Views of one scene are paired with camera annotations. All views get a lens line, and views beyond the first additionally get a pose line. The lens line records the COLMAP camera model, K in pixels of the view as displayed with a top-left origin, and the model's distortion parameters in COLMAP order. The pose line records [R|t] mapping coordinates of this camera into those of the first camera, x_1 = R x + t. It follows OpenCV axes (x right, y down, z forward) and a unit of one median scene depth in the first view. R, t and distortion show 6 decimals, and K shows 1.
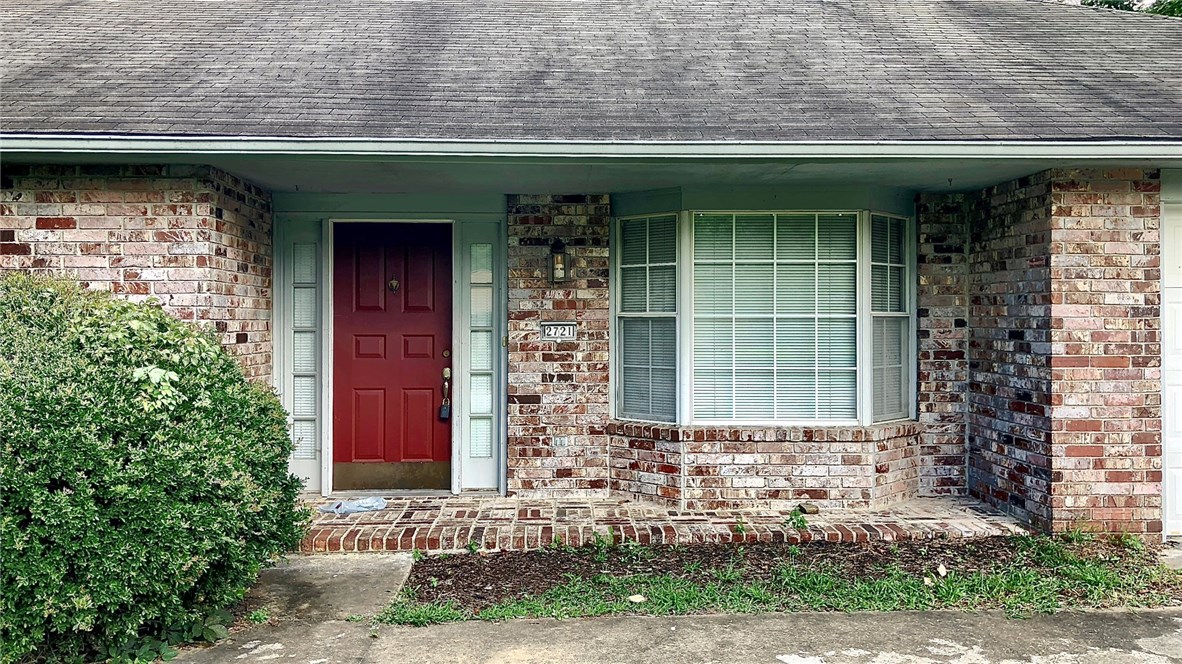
lens RADIAL K [[964.5, 0, 590.2], [0, 964.5, 319.4], [0, 0, 1]] dist [0.016011, -0.003357]
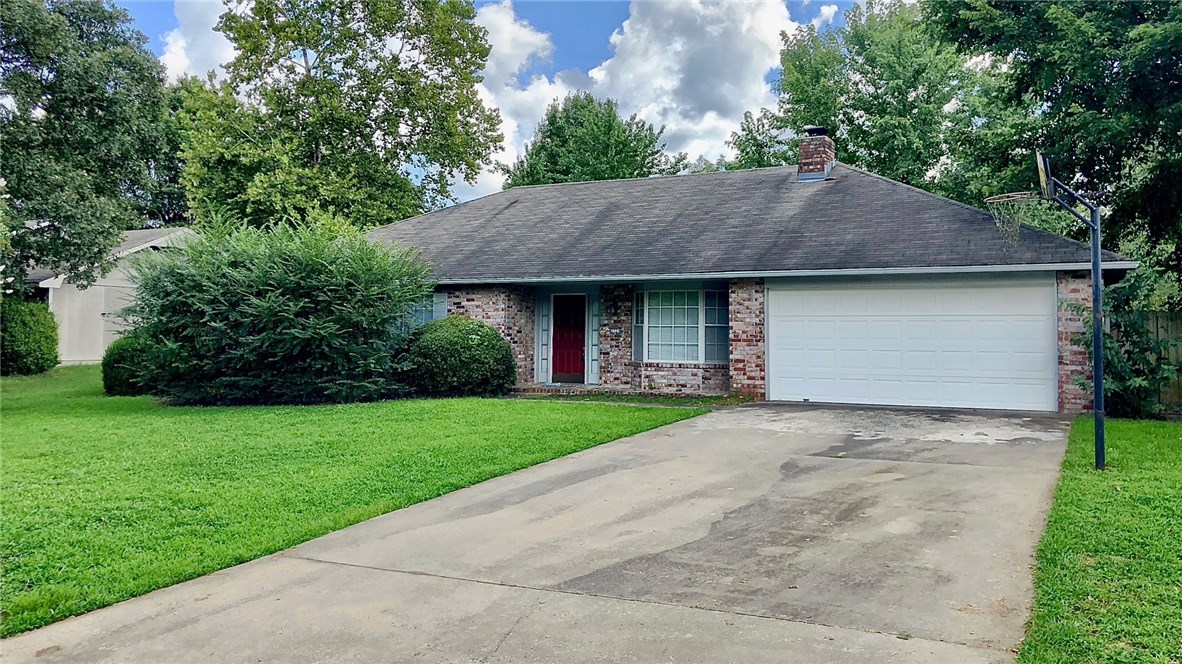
lens RADIAL K [[1014.7, 0, 591.0], [0, 1014.7, 332.0], [0, 0, 1]] dist [0.058095, -0.001398]
pose [[0.862387, 0.004556, -0.506229, 1.545729], [-0.007213, 0.999969, -0.003288, 0.028141], [0.506198, 0.006487, 0.862393, -1.802793]]
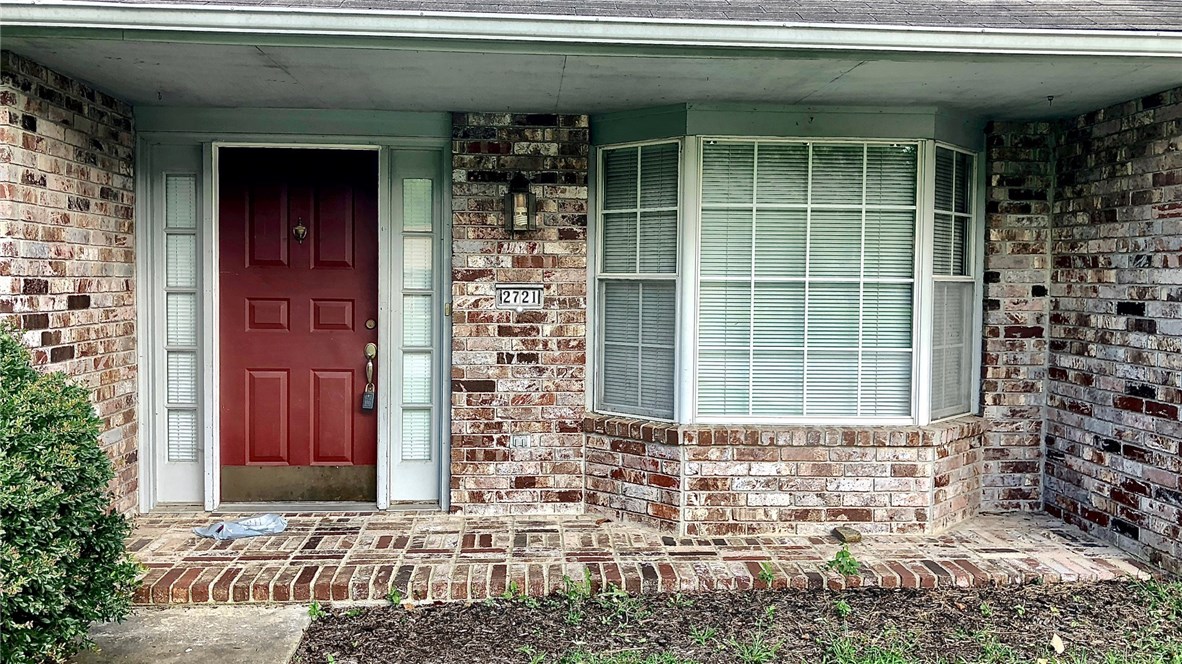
lens RADIAL K [[964.5, 0, 590.2], [0, 964.5, 319.4], [0, 0, 1]] dist [0.016011, -0.003357]
pose [[0.999477, 0.009793, 0.030816, -0.000482], [-0.011103, 0.999030, 0.042606, -0.002708], [-0.030369, -0.042926, 0.998617, 0.251482]]
